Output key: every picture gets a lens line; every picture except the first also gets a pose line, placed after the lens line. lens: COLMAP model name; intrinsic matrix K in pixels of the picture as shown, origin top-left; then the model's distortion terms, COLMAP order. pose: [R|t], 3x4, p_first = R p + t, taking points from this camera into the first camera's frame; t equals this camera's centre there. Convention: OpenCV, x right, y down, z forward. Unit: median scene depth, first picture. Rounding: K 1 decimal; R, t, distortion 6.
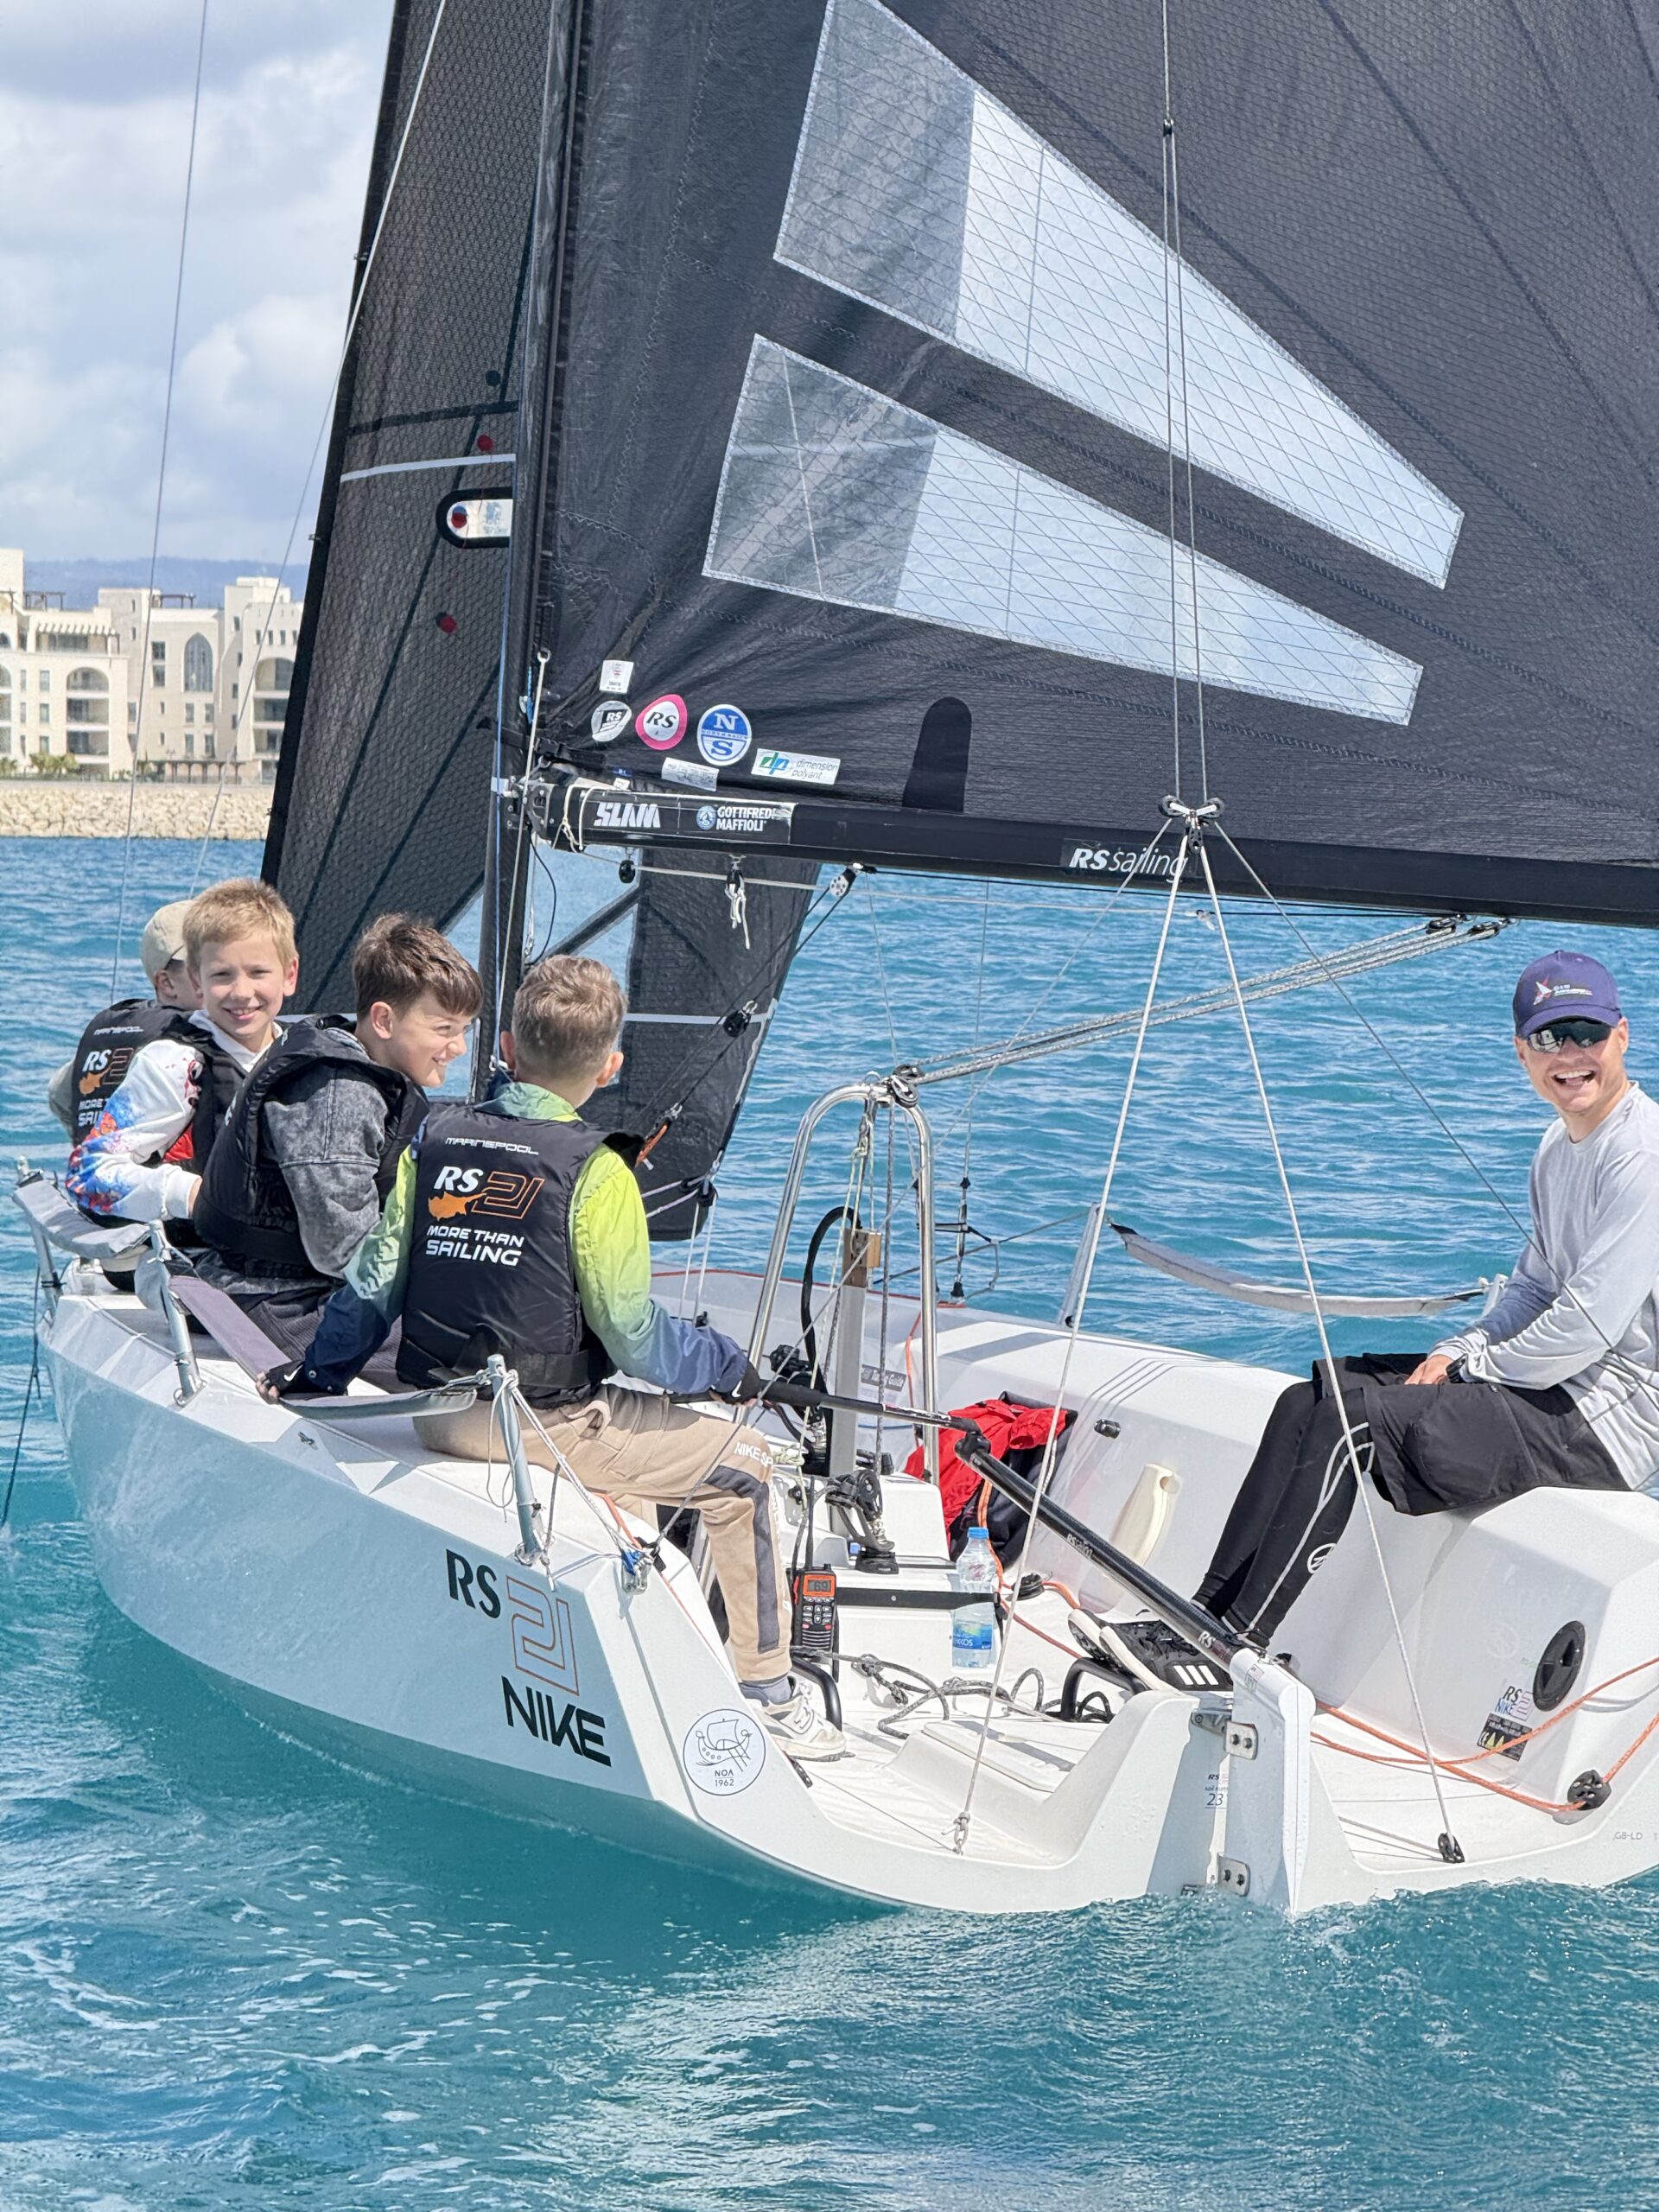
lens RADIAL K [[8537.5, 0, 829.5], [0, 8537.5, 1106.0], [0, 0, 1]] dist [0.230613, 2.522914]
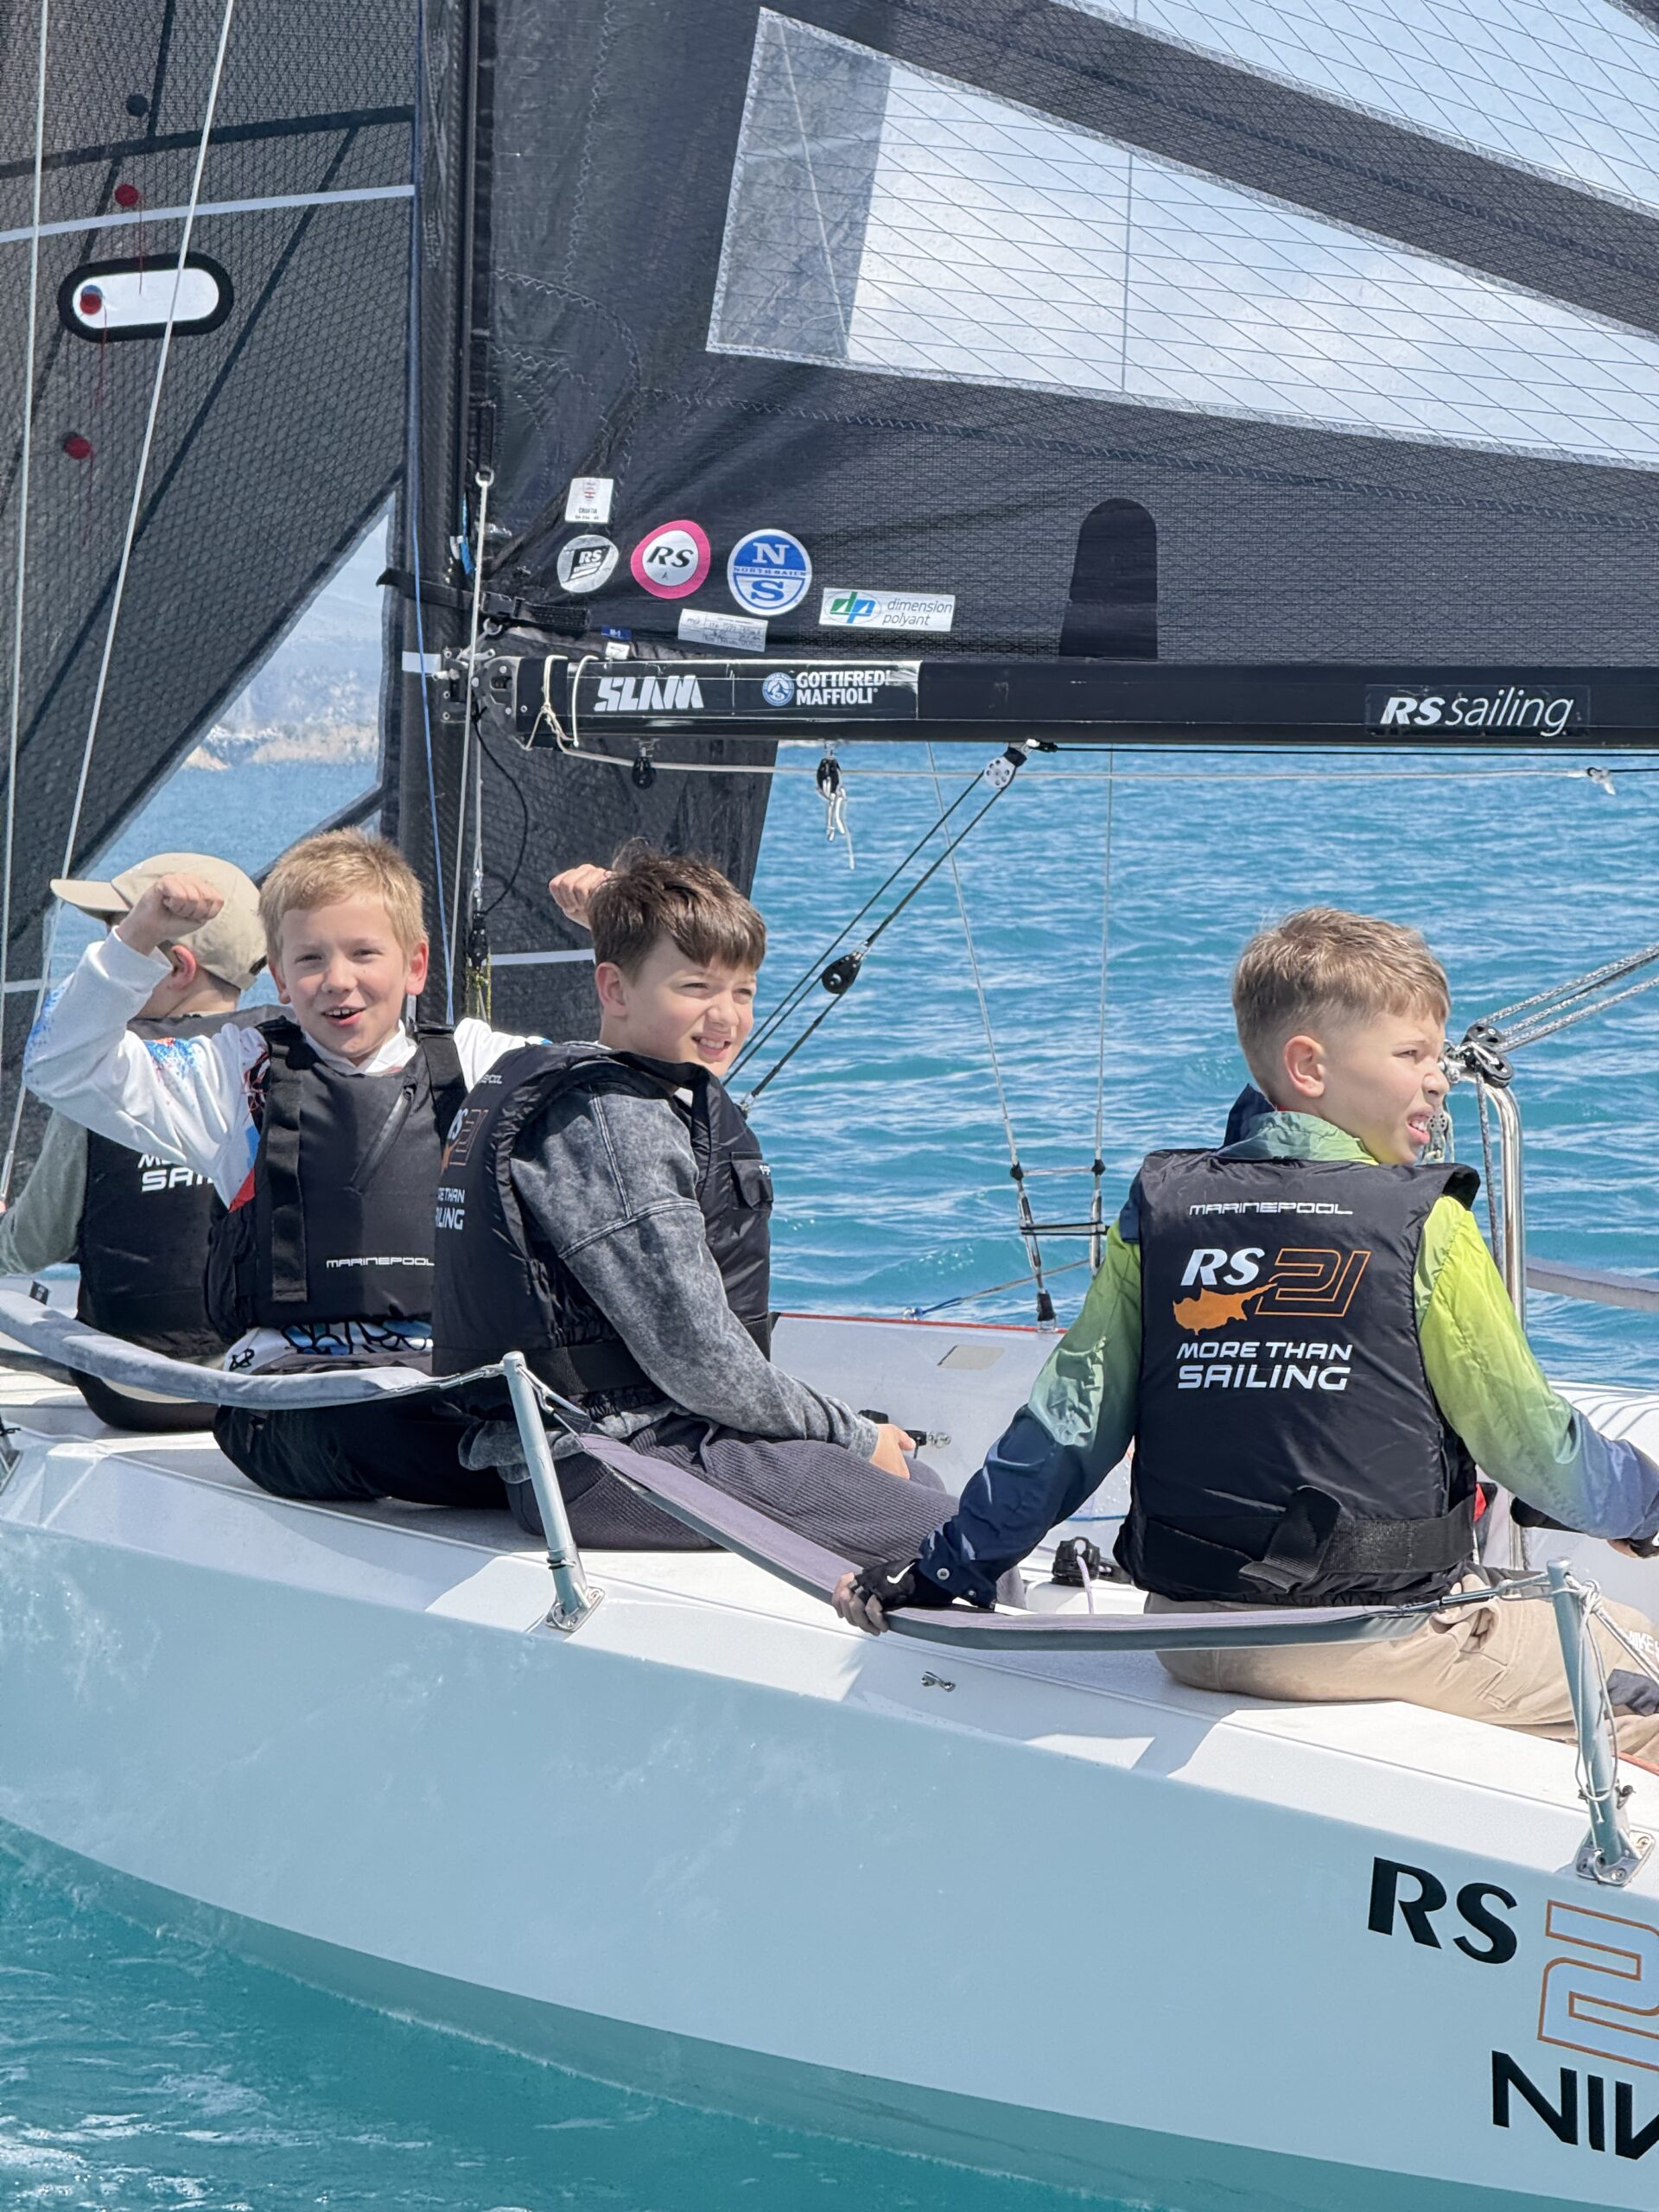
lens RADIAL K [[8537.5, 0, 829.5], [0, 8537.5, 1106.0], [0, 0, 1]] dist [0.230613, 2.522914]
pose [[0.962785, -0.078596, 0.258587, -0.195893], [0.072485, 0.996820, 0.033099, -0.022246], [-0.260366, -0.013124, 0.965421, 0.308144]]
